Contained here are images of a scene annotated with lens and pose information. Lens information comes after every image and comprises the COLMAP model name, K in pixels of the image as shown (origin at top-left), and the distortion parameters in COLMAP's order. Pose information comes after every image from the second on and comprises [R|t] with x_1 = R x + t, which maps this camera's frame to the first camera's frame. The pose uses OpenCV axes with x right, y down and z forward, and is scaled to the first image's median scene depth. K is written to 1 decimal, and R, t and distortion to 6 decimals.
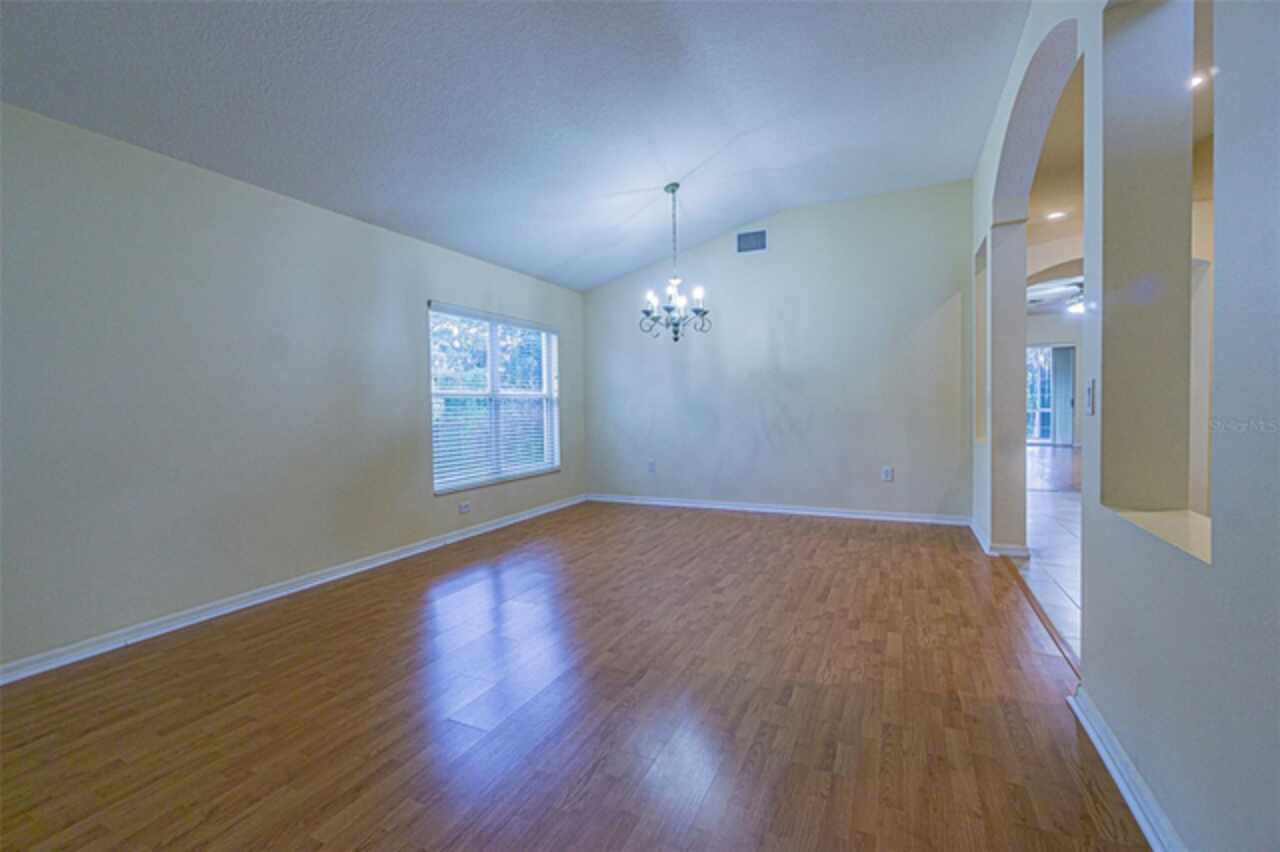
lens RADIAL K [[551.0, 0, 634.0], [0, 551.0, 422.2], [0, 0, 1]] dist [-0.003219, -0.000107]
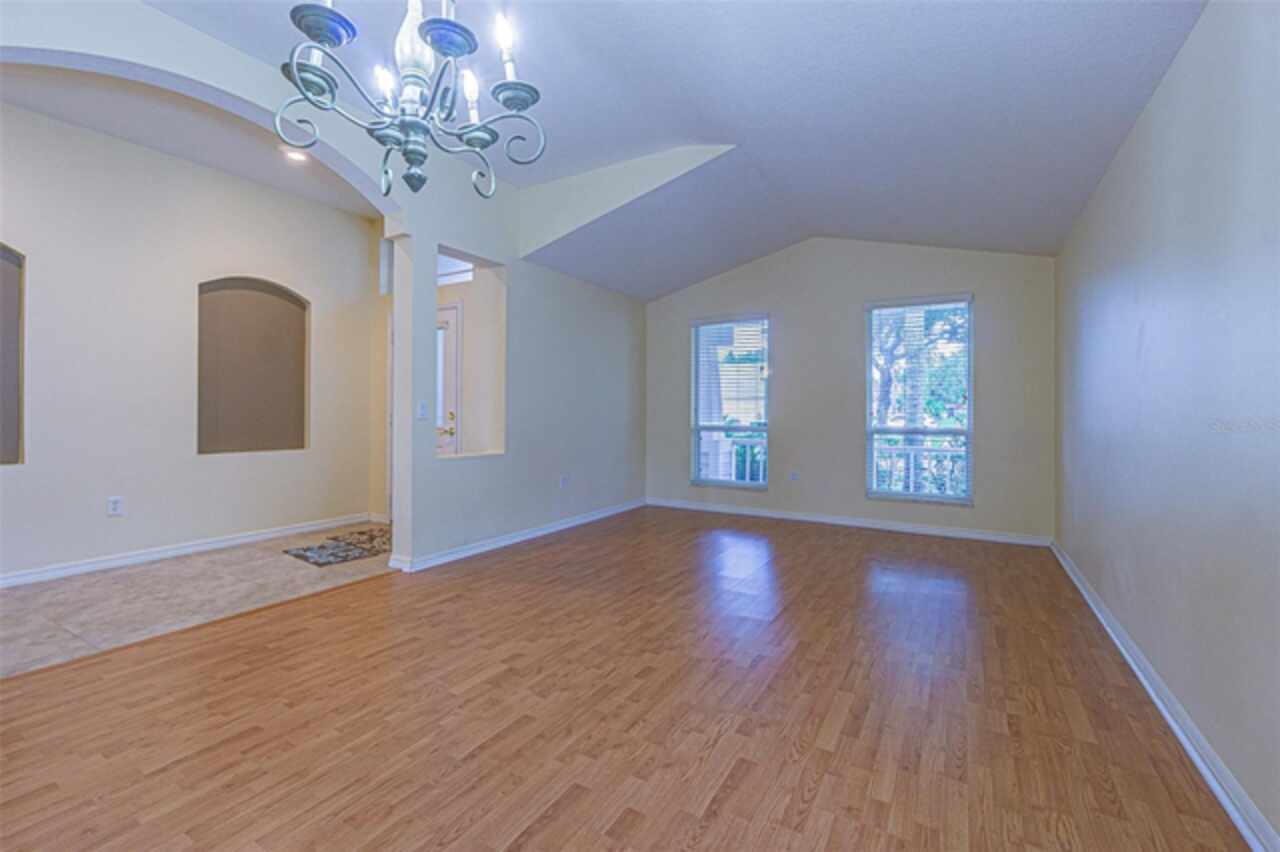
lens RADIAL K [[551.0, 0, 636.2], [0, 551.0, 417.6], [0, 0, 1]] dist [-0.003219, -0.000107]
pose [[-0.996861, 0.012811, 0.078130, -0.077440], [0.015840, 0.999142, 0.038271, -0.049079], [-0.077572, 0.039388, -0.996208, 1.706592]]
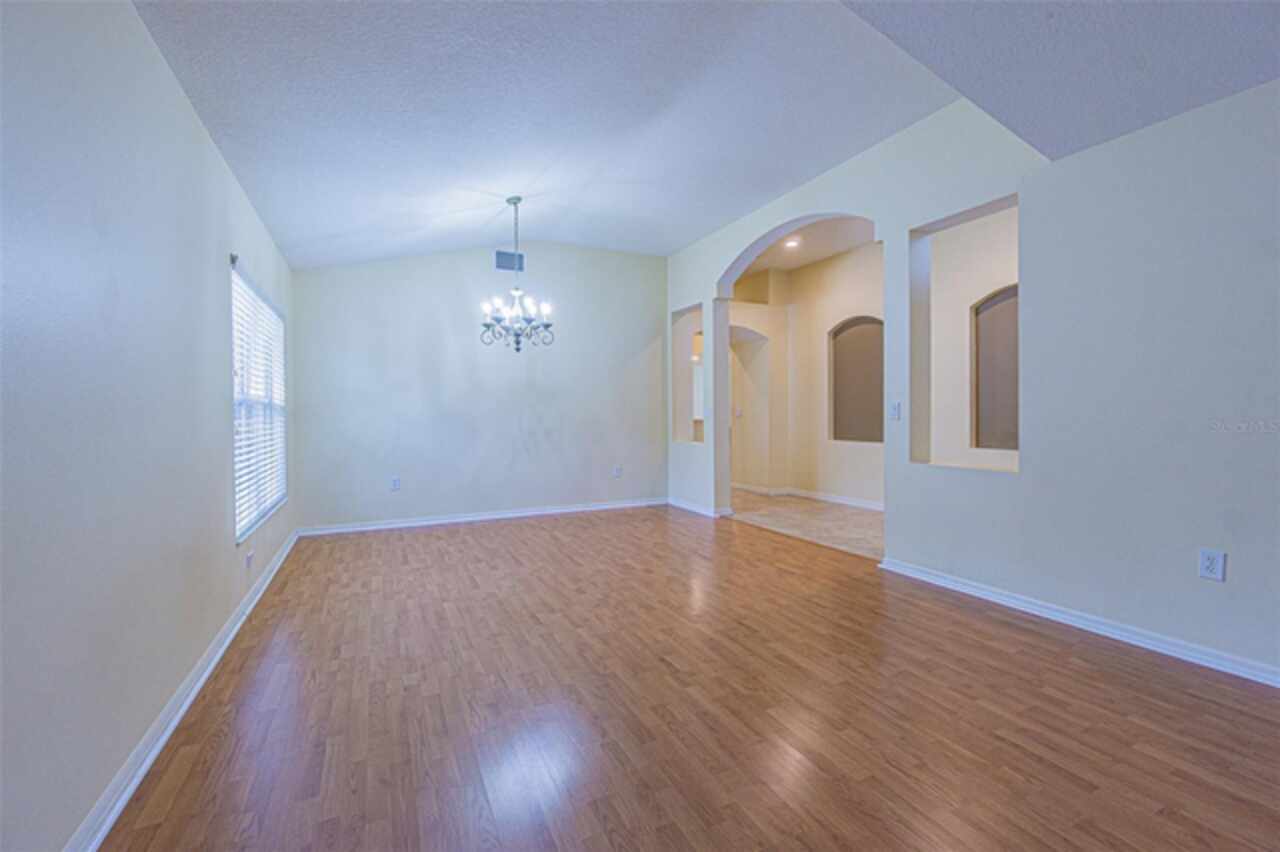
lens RADIAL K [[551.0, 0, 635.9], [0, 551.0, 417.0], [0, 0, 1]] dist [-0.003219, -0.000107]
pose [[0.621506, 0.008785, 0.783360, -0.781497], [0.019597, 0.999450, -0.026756, 0.007147], [-0.783164, 0.031980, 0.620992, 0.274154]]
